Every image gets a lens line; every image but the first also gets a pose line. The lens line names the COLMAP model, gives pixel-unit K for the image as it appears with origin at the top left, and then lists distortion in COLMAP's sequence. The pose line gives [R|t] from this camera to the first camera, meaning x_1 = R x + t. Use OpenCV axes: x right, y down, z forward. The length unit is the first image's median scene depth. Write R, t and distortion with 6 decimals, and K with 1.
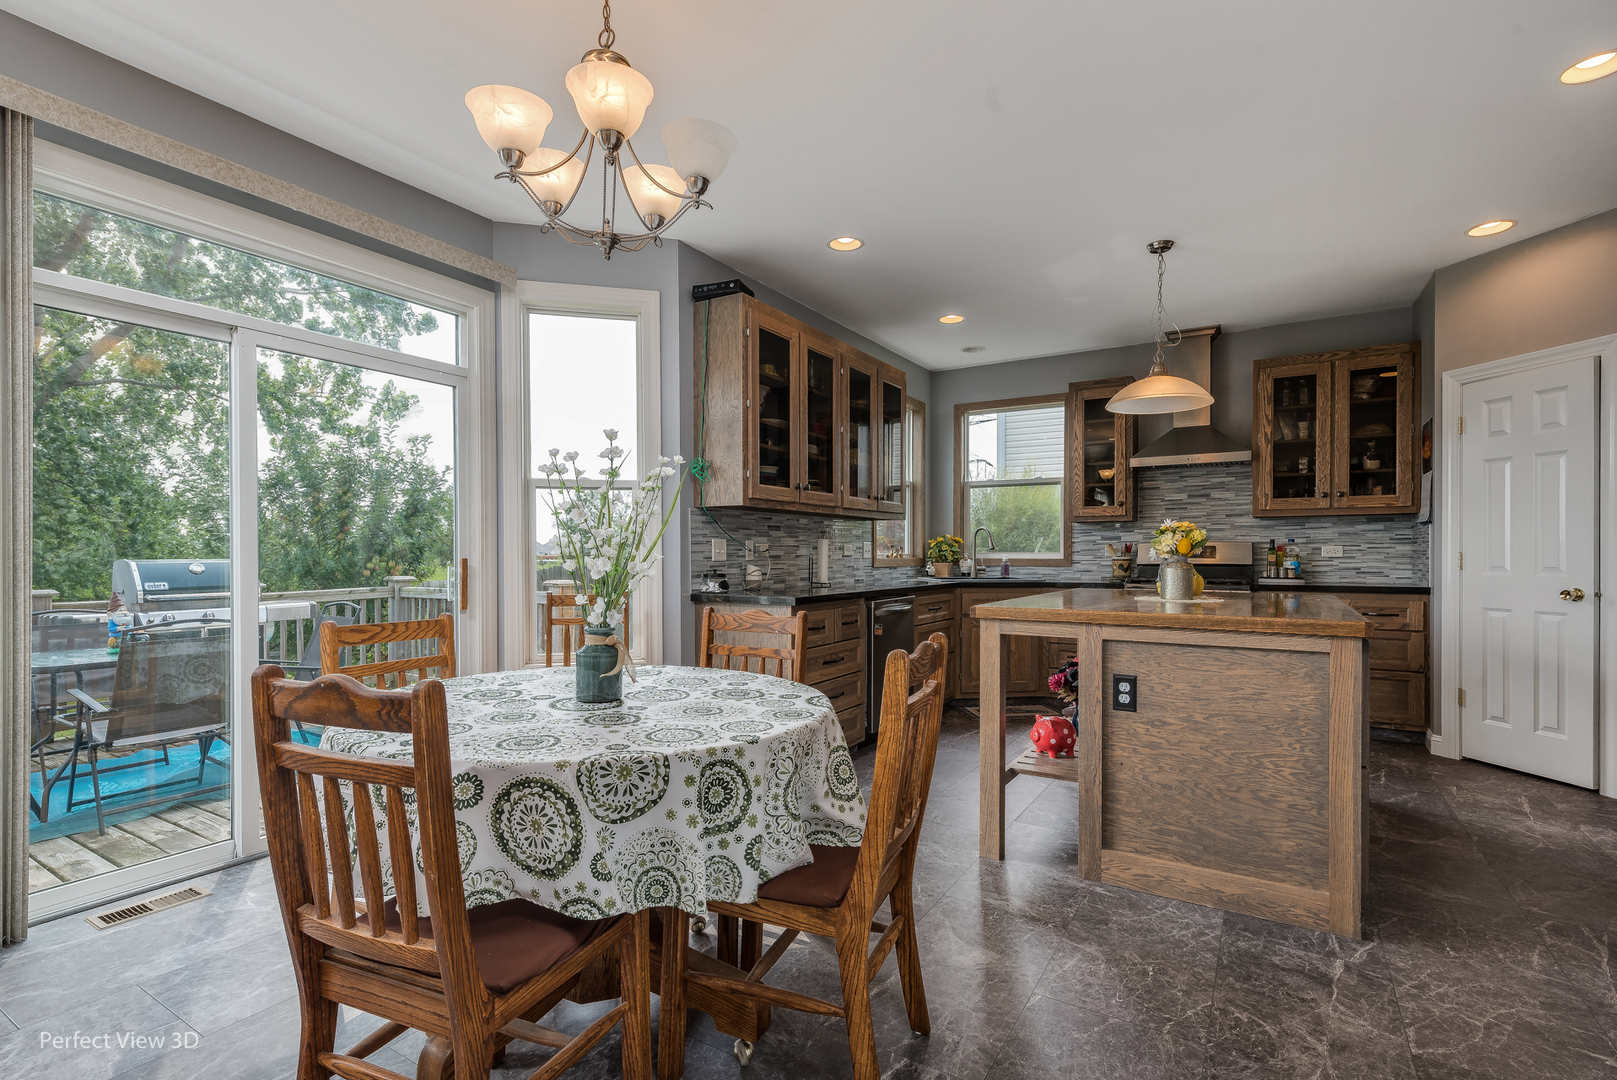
lens RADIAL K [[762.6, 0, 807.1], [0, 762.6, 554.2], [0, 0, 1]] dist [0.005018, -0.000023]
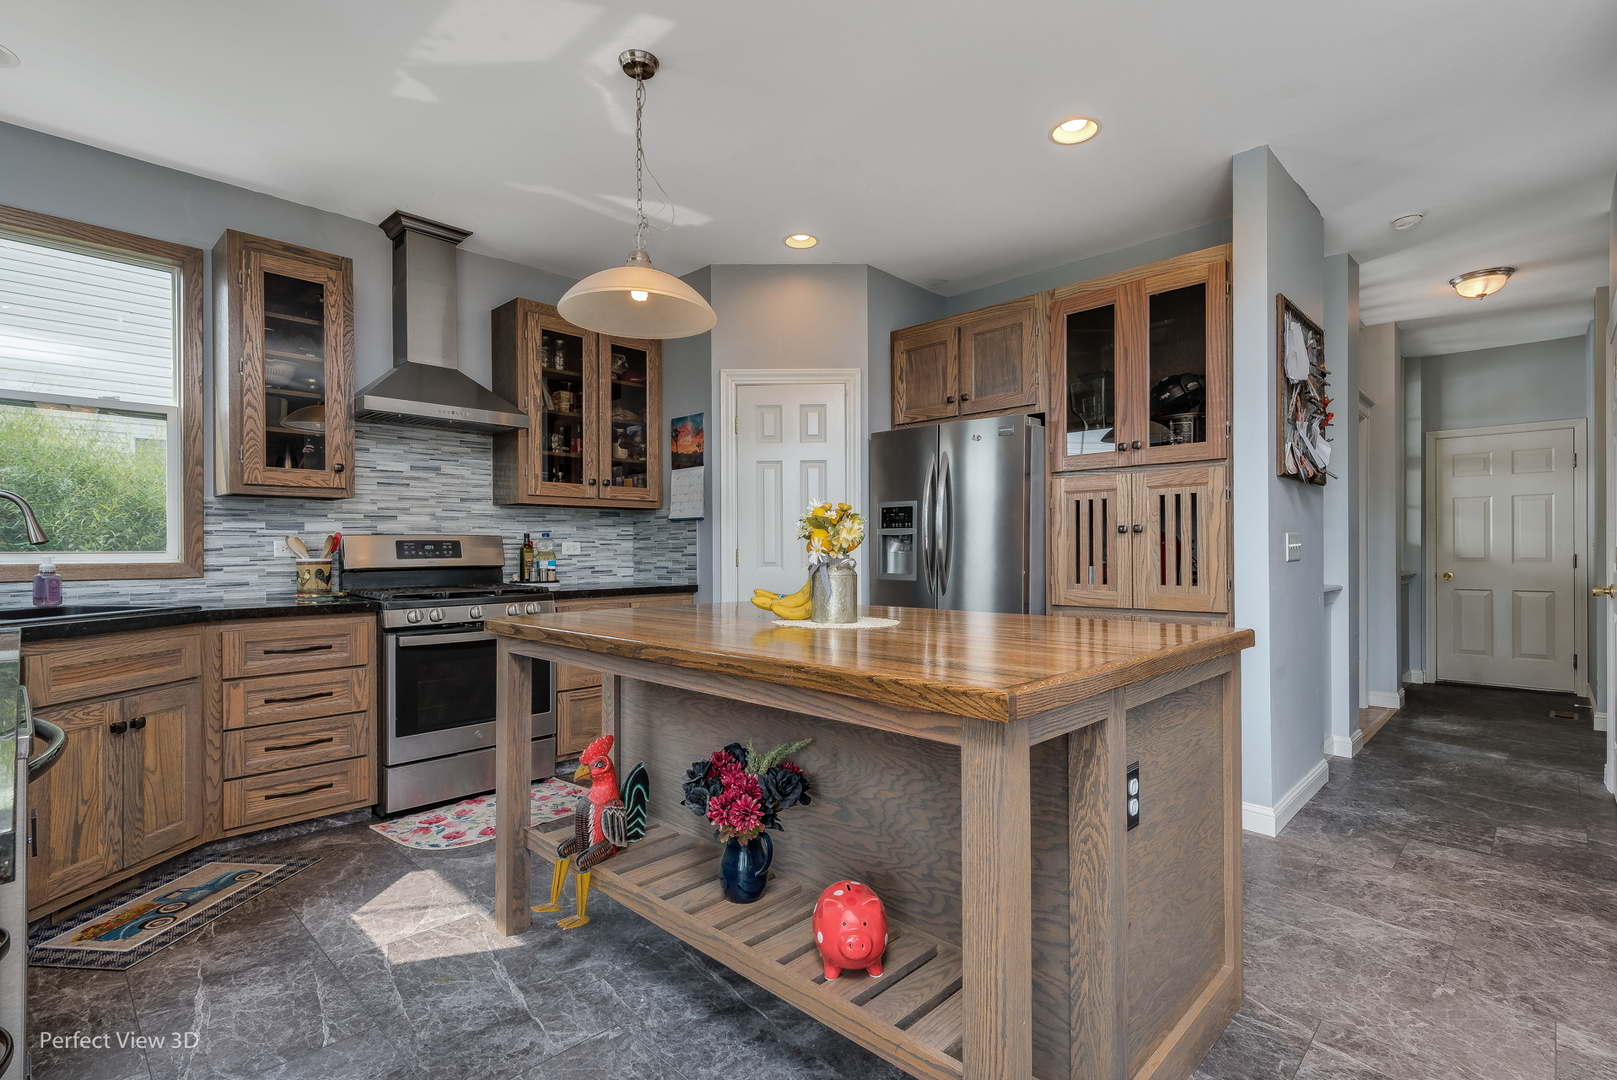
lens RADIAL K [[762.6, 0, 807.9], [0, 762.6, 548.9], [0, 0, 1]] dist [0.005018, -0.000023]
pose [[0.222413, -0.000974, 0.974952, -0.098105], [0.005495, 0.999985, -0.000254, -0.001529], [-0.974937, 0.005414, 0.222415, 0.576760]]
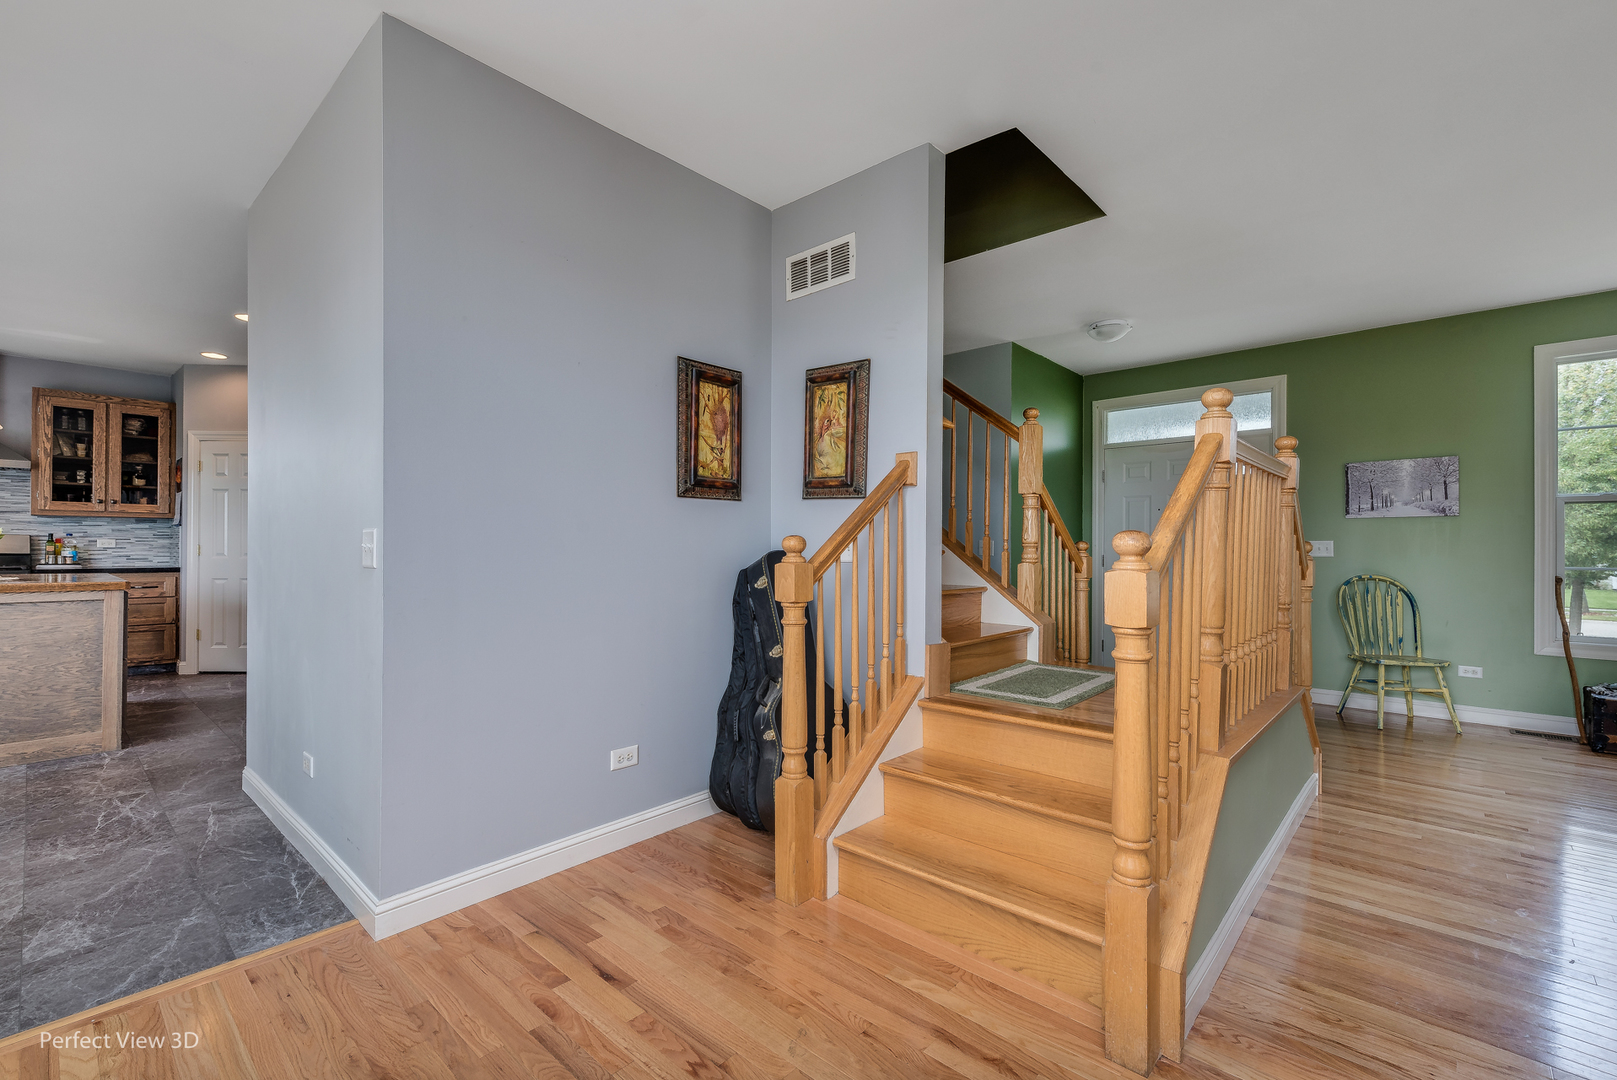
lens RADIAL K [[705.6, 0, 807.9], [0, 705.6, 547.2], [0, 0, 1]] dist [0.001977, 0.000007]
pose [[0.187114, 0.002179, 0.982336, -0.311001], [-0.006441, 0.999979, -0.000992, -0.003688], [-0.982317, -0.006142, 0.187124, -0.455766]]
